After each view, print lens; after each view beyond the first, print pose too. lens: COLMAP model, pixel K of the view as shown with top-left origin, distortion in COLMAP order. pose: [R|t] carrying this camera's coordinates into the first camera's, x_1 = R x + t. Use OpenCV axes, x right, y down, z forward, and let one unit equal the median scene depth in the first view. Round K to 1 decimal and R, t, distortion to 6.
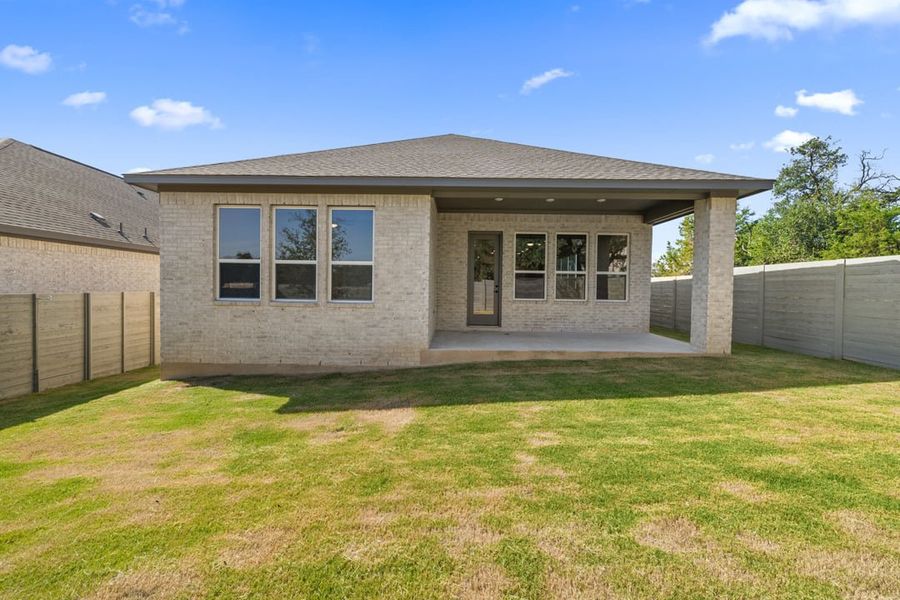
lens RADIAL K [[350.2, 0, 424.1], [0, 350.2, 293.2], [0, 0, 1]] dist [-0.000361, -0.000013]
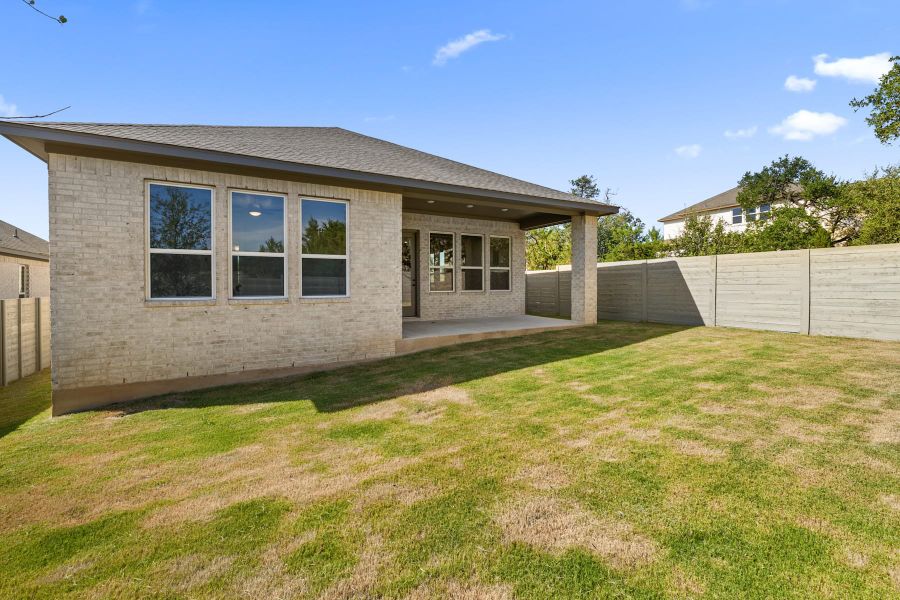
lens RADIAL K [[363.3, 0, 407.3], [0, 363.3, 286.9], [0, 0, 1]] dist [-0.000757, -0.000034]
pose [[0.890655, -0.019924, 0.454243, -0.463215], [0.023825, 0.999712, -0.002865, 0.005485], [-0.454055, 0.013374, 0.890873, 0.008821]]
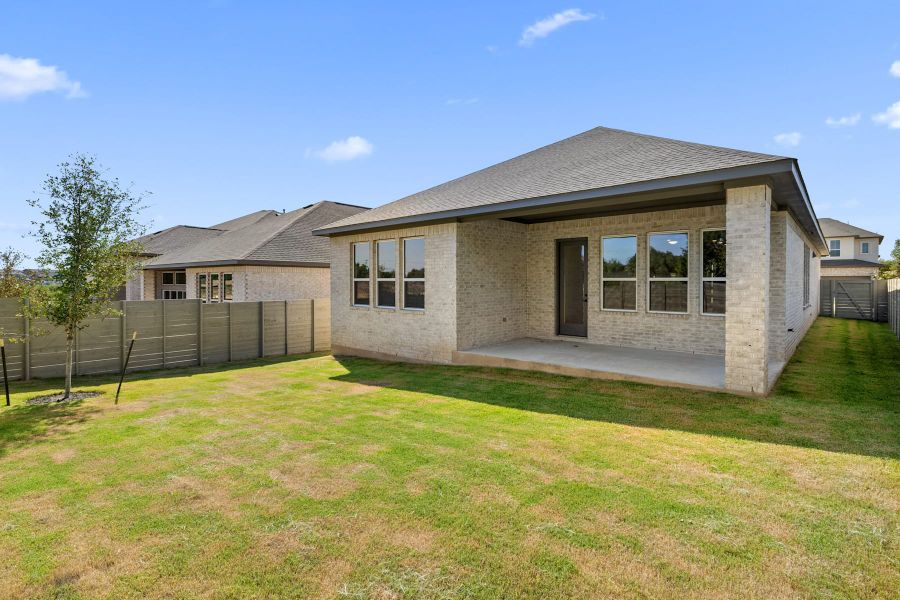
lens RADIAL K [[373.5, 0, 449.9], [0, 373.5, 287.2], [0, 0, 1]] dist [-0.000728, 0.000067]
pose [[0.795493, -0.009422, -0.605890, 0.751926], [0.000807, 0.999895, -0.014489, -0.038792], [0.605963, 0.011037, 0.795416, -0.029645]]
